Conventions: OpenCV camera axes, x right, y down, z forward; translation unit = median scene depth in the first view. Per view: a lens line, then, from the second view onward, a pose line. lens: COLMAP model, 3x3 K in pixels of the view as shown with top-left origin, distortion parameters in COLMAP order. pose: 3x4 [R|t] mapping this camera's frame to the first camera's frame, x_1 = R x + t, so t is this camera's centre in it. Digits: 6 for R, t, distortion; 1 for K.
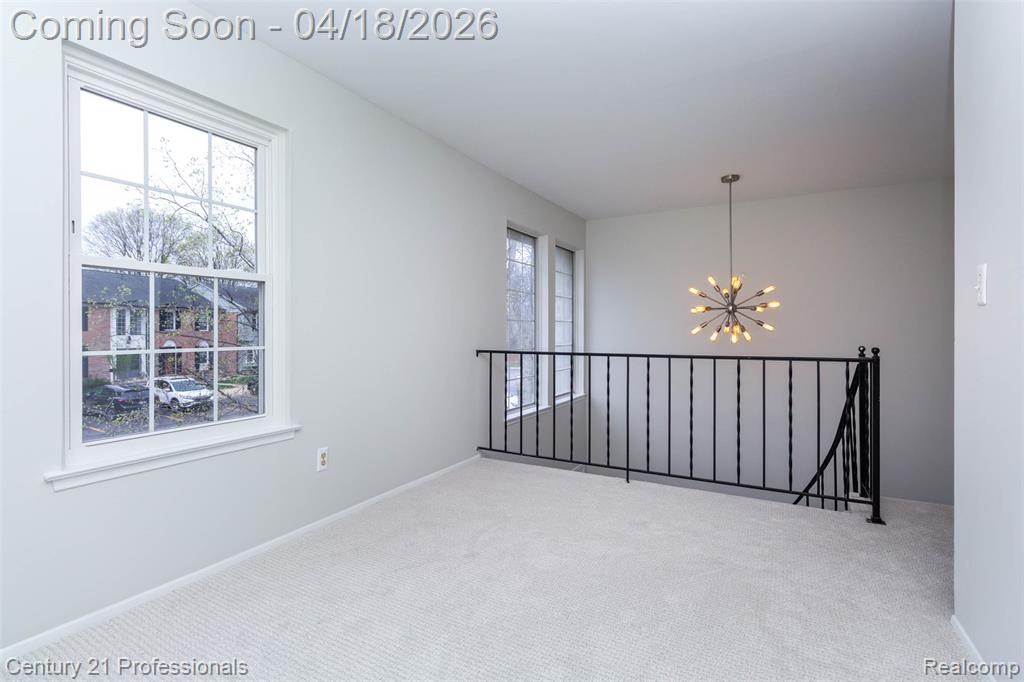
lens RADIAL K [[480.9, 0, 513.8], [0, 480.9, 333.4], [0, 0, 1]] dist [-0.000701, -0.000287]
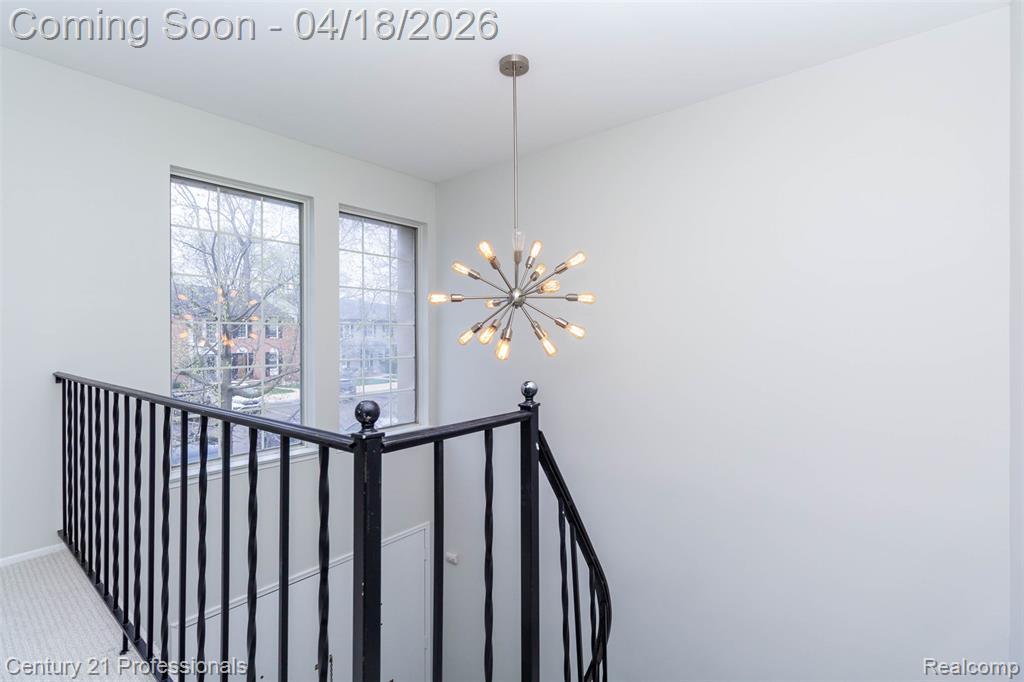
lens RADIAL K [[480.9, 0, 513.8], [0, 480.9, 333.4], [0, 0, 1]] dist [-0.000701, -0.000287]
pose [[0.984702, -0.004500, -0.174190, 0.540935], [0.002450, 0.999925, -0.011978, -0.004387], [0.174231, 0.011368, 0.984639, 0.455379]]
